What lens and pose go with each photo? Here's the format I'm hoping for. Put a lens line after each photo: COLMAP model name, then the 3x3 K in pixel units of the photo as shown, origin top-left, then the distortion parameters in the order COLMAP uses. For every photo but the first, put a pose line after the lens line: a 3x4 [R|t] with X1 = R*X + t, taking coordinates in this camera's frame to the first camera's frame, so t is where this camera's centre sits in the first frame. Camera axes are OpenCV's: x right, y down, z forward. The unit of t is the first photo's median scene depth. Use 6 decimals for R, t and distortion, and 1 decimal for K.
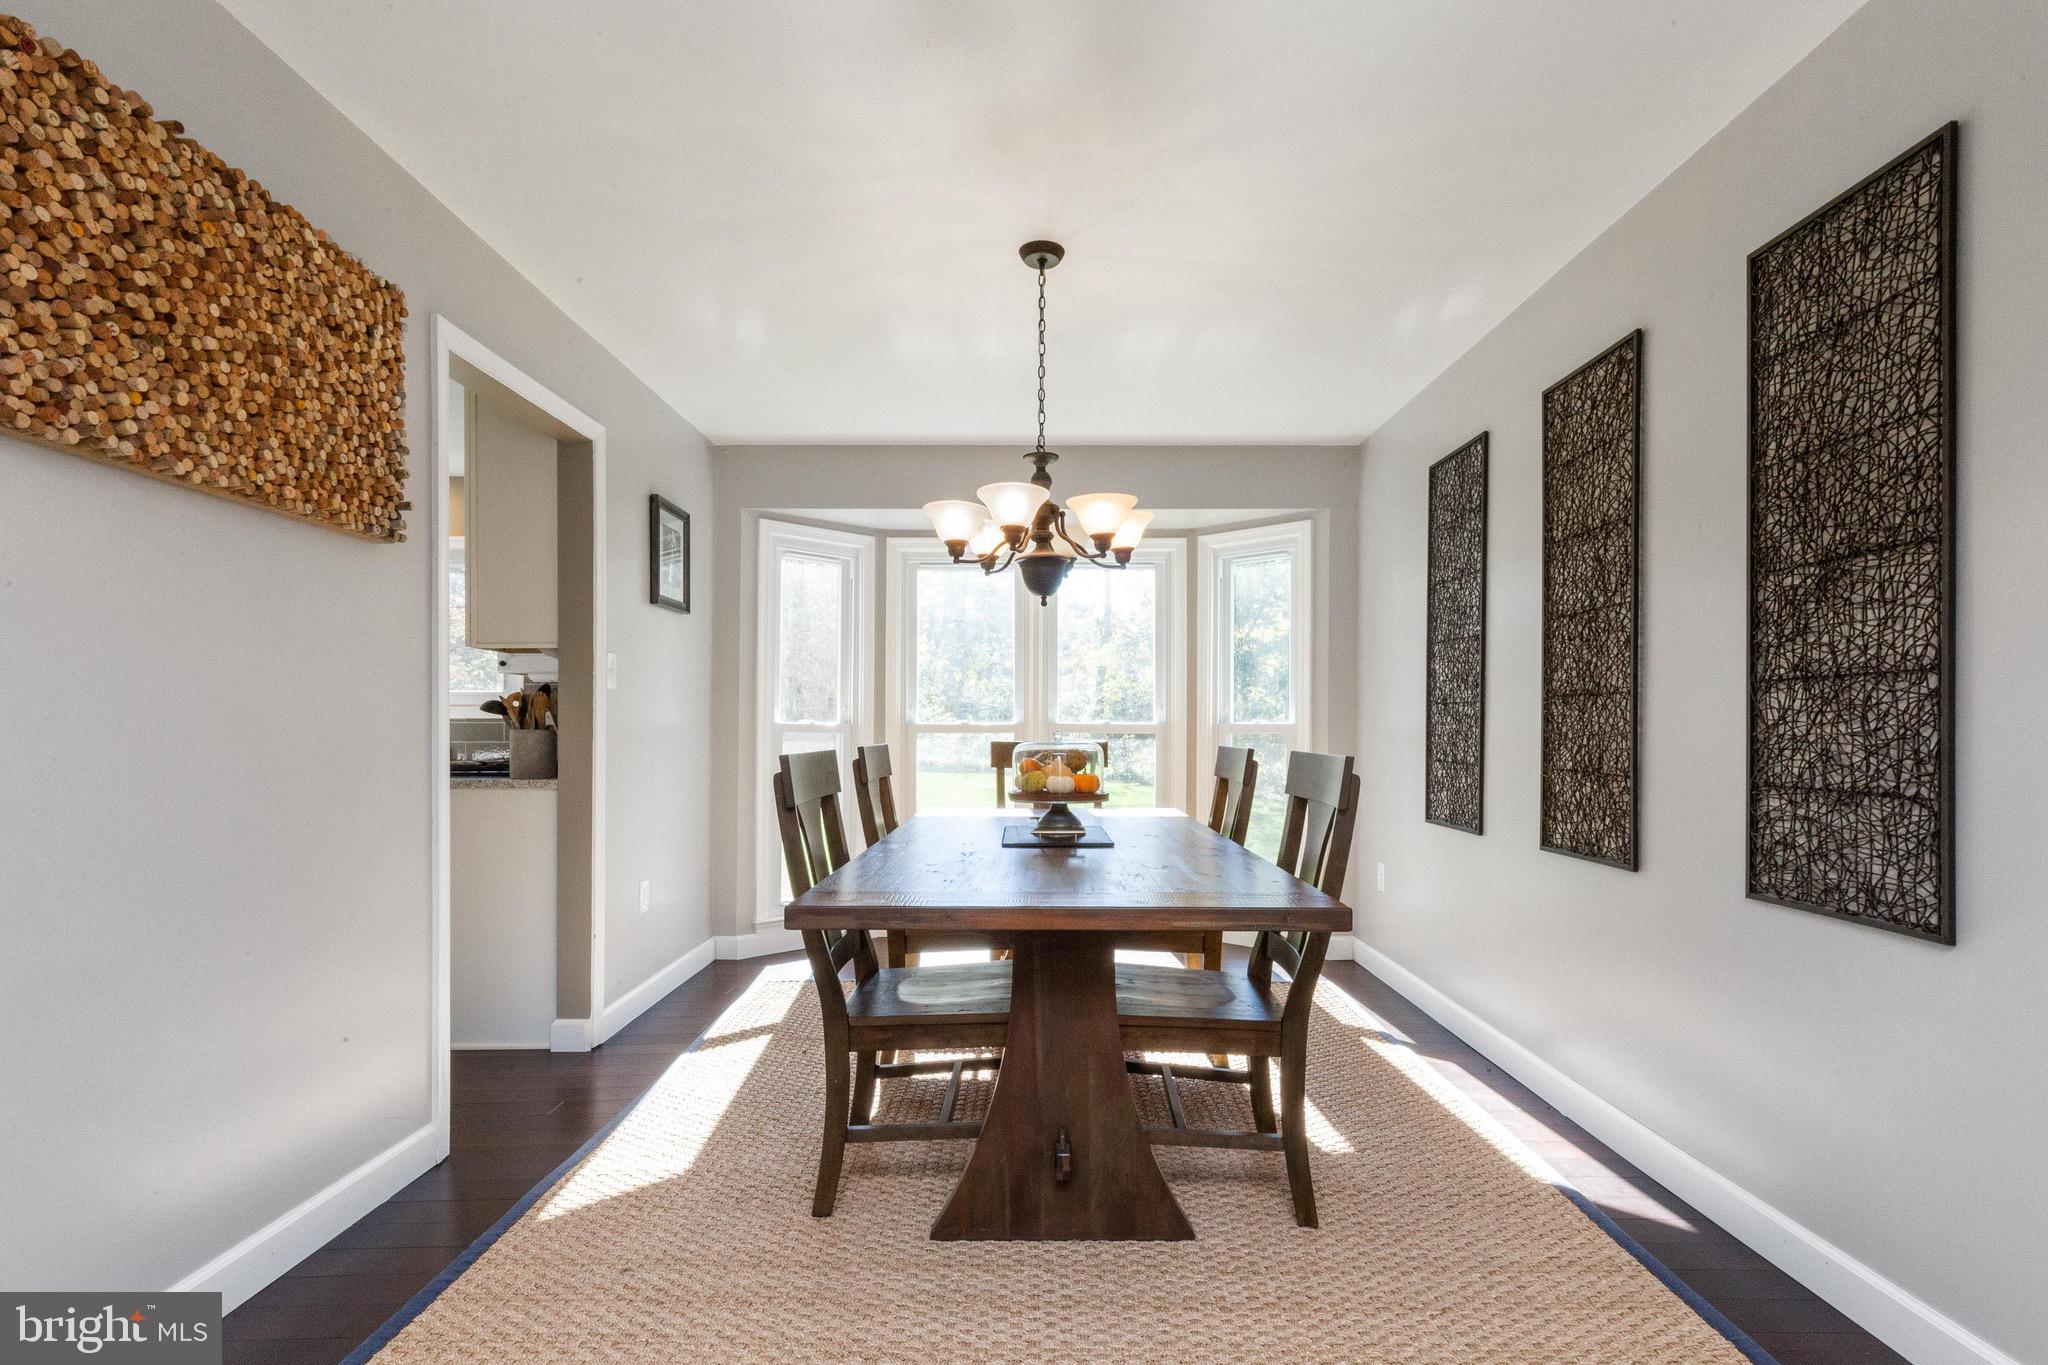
lens RADIAL K [[930.3, 0, 1038.0], [0, 930.3, 725.4], [0, 0, 1]] dist [0.006938, -0.003280]
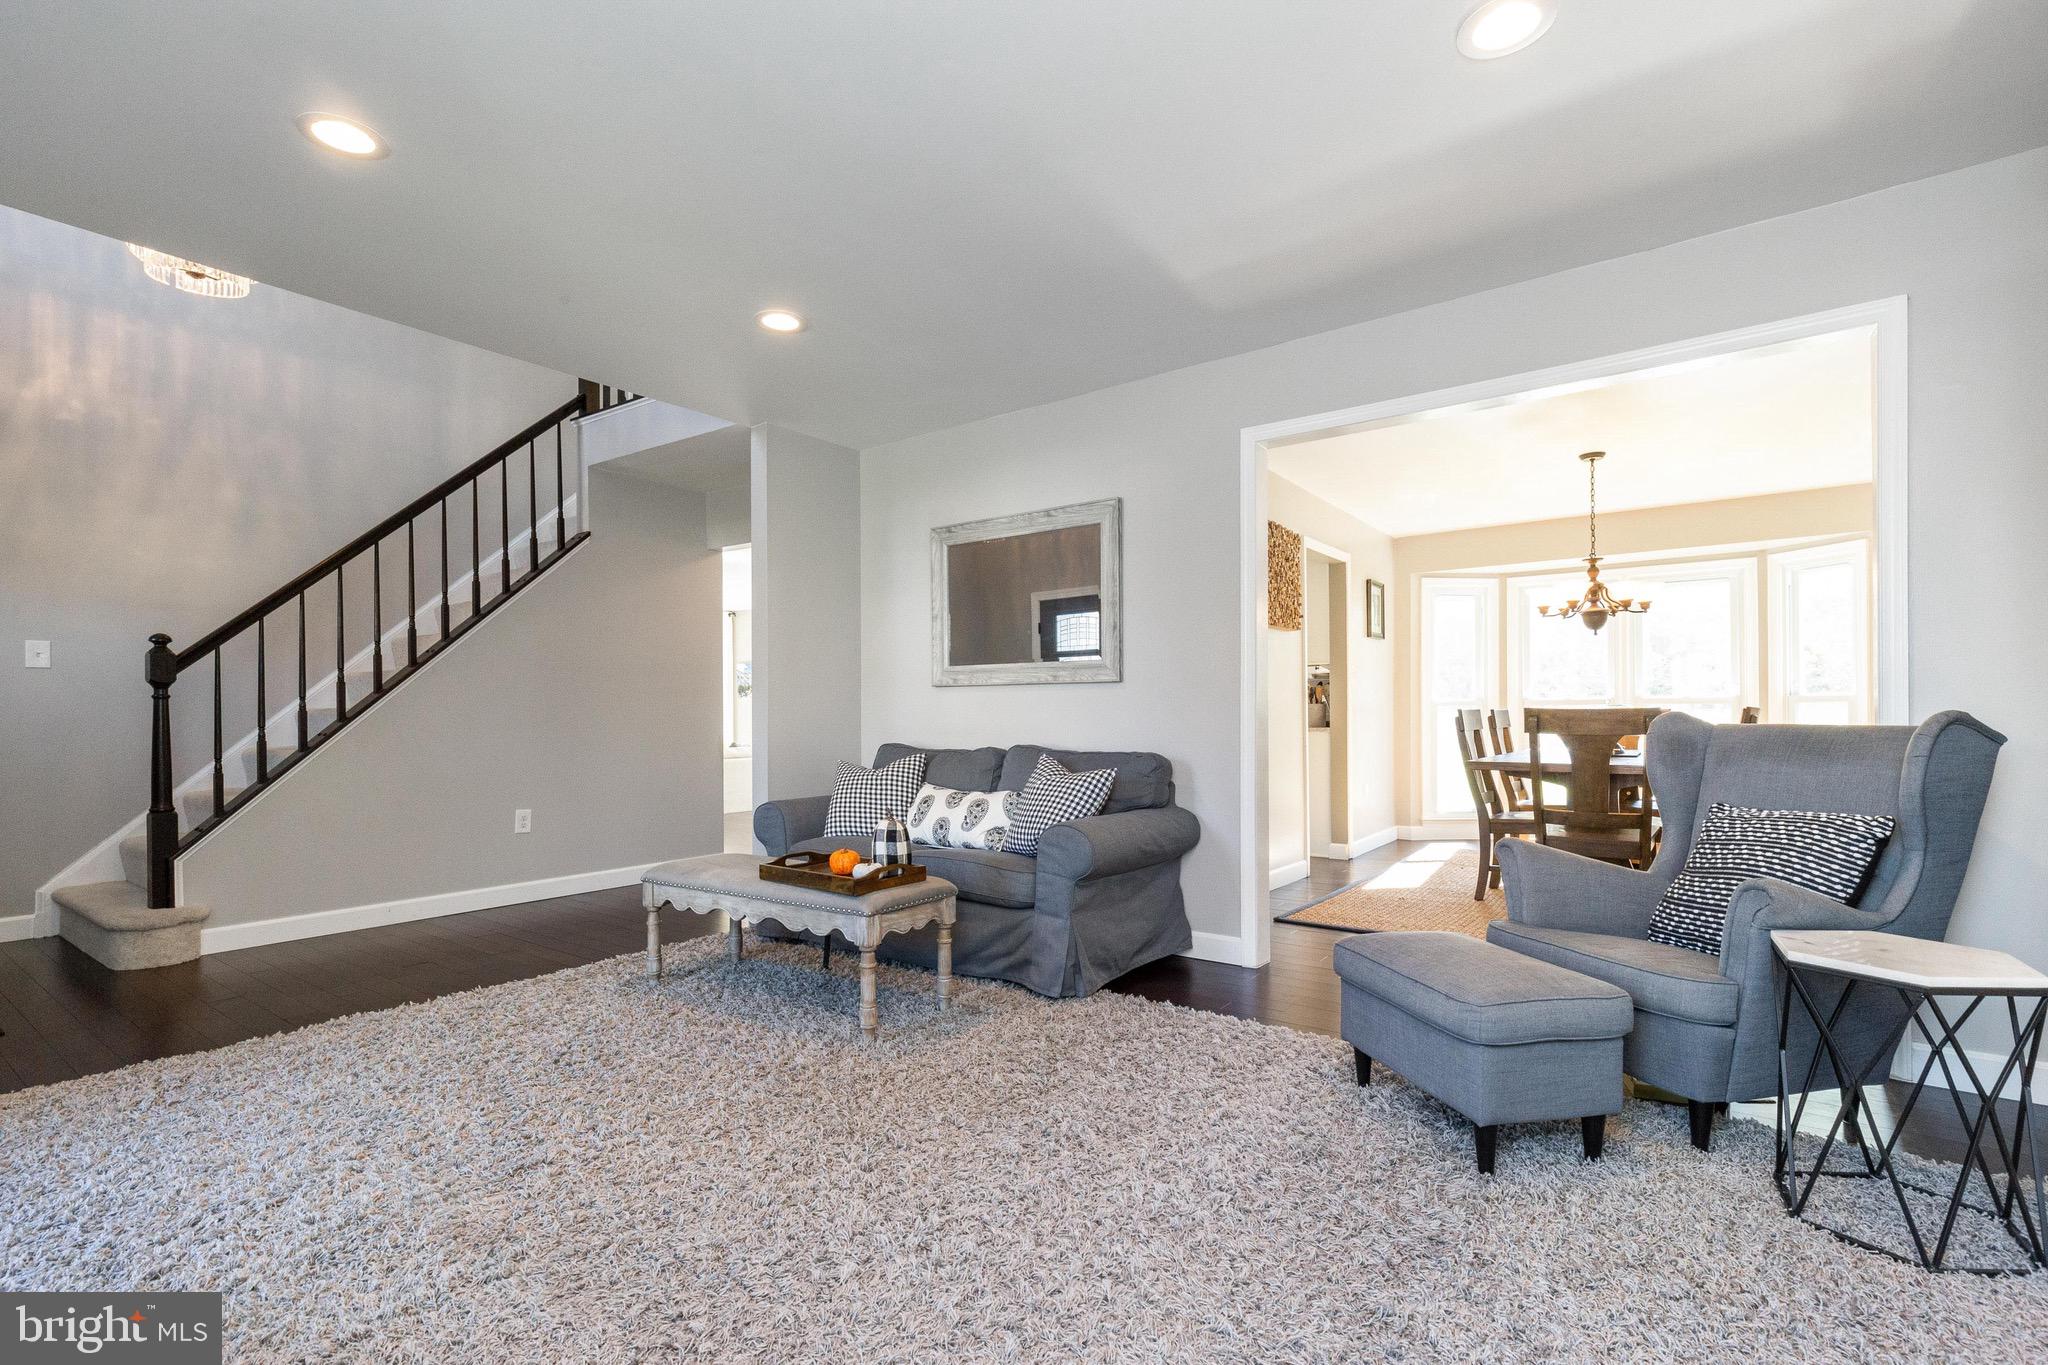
lens RADIAL K [[930.3, 0, 1034.7], [0, 930.3, 707.0], [0, 0, 1]] dist [0.006938, -0.003280]
pose [[0.806538, -0.011465, -0.591071, 0.281625], [0.007125, 0.999928, -0.009674, 0.043896], [0.591139, 0.003590, 0.806562, -1.690827]]
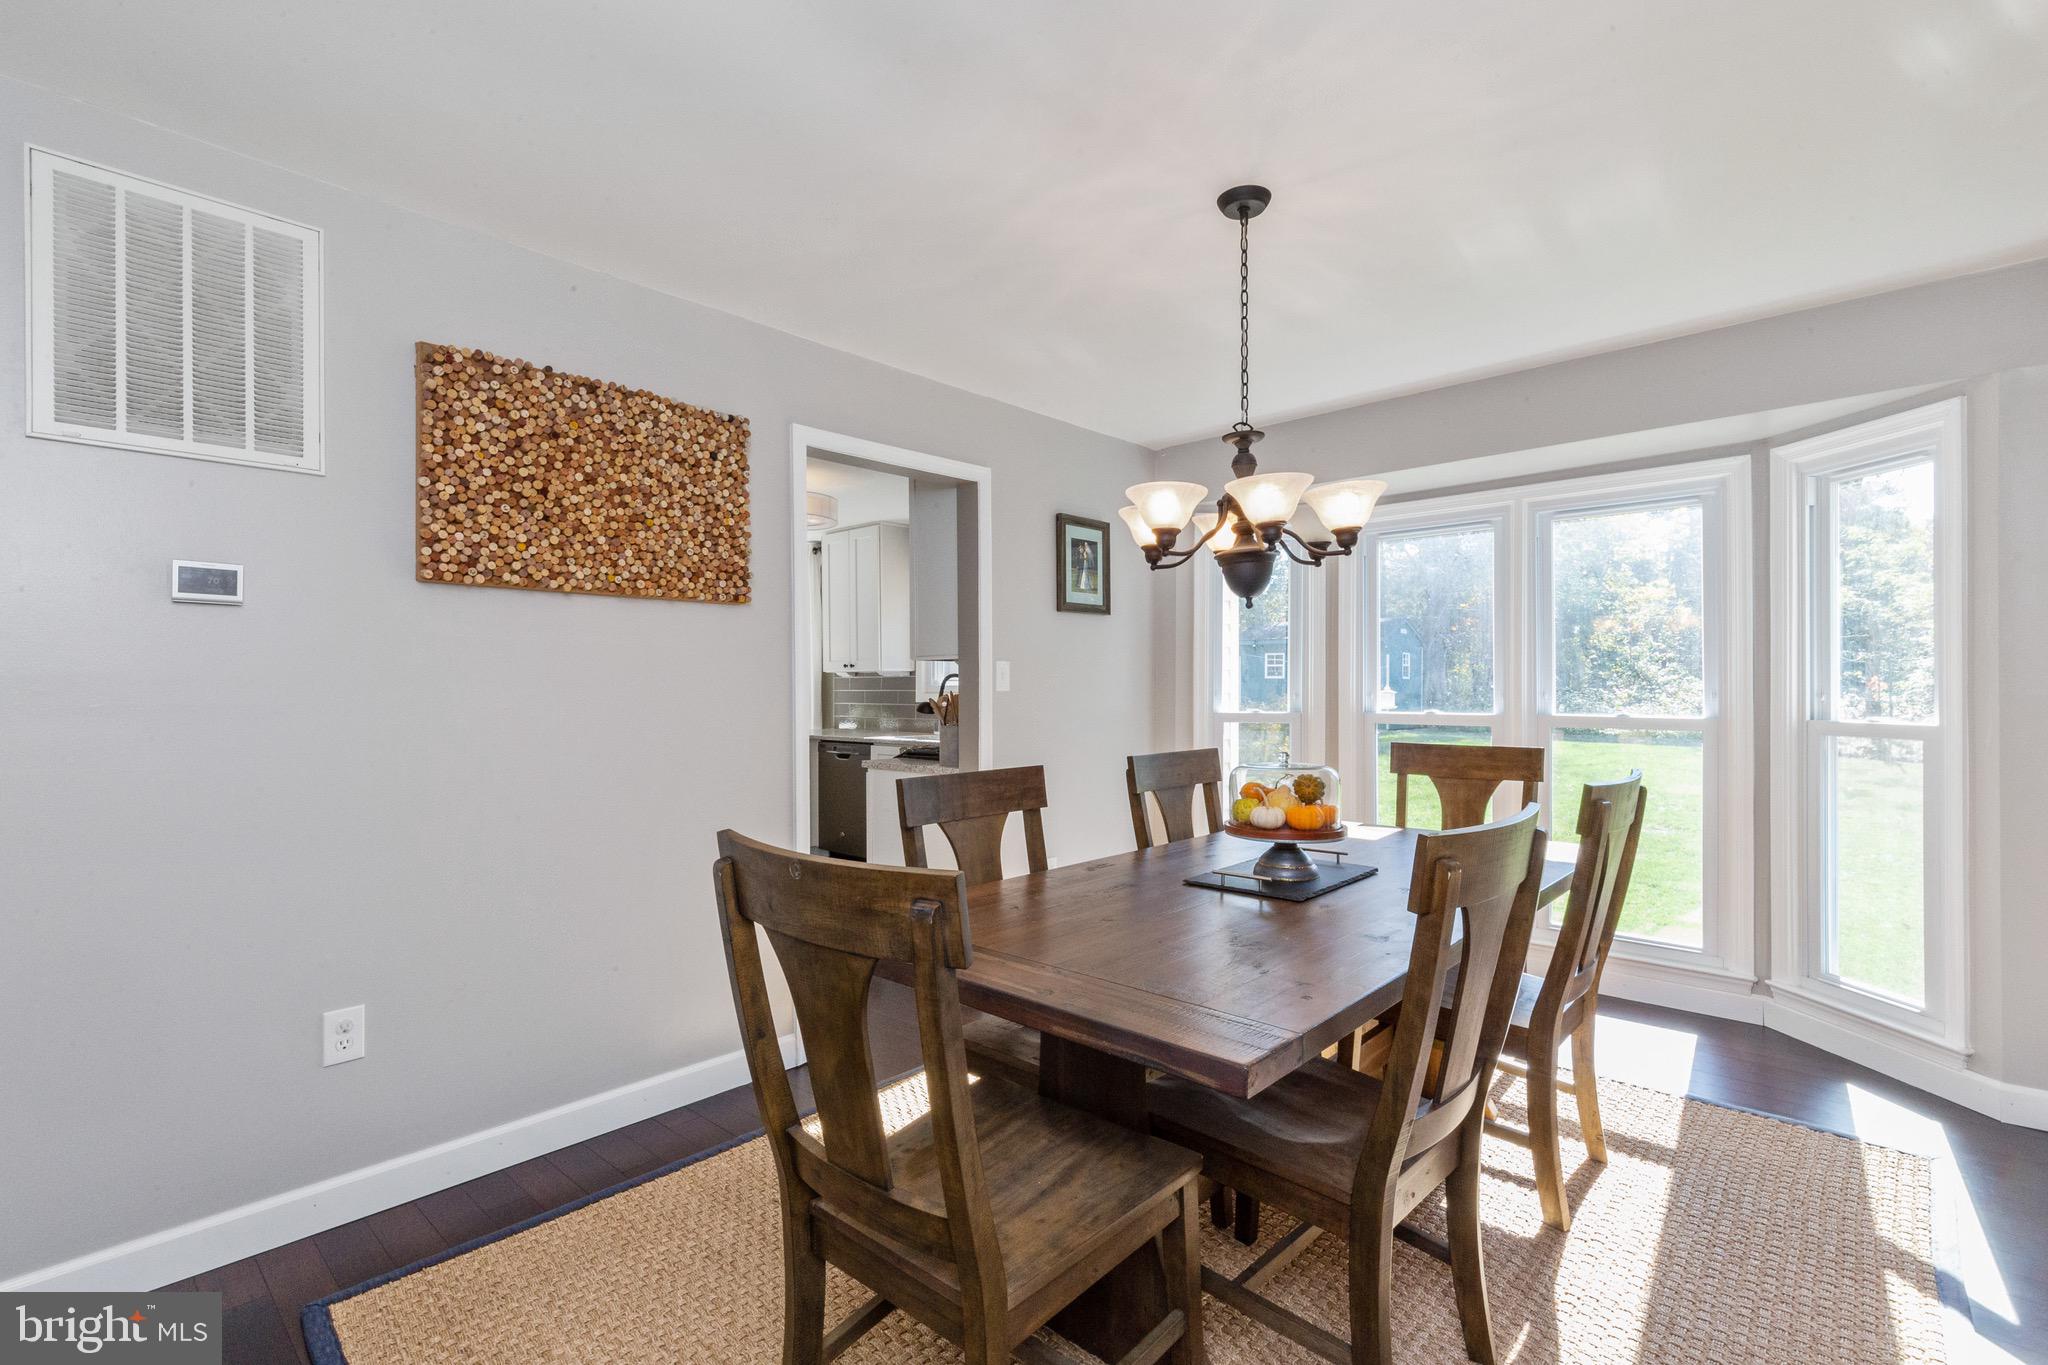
lens RADIAL K [[930.3, 0, 1043.6], [0, 930.3, 677.6], [0, 0, 1]] dist [0.006938, -0.003280]
pose [[0.738727, -0.011542, -0.673906, 0.590819], [0.006957, 0.999931, -0.009500, -0.076786], [0.673969, 0.002330, 0.738756, 0.312990]]
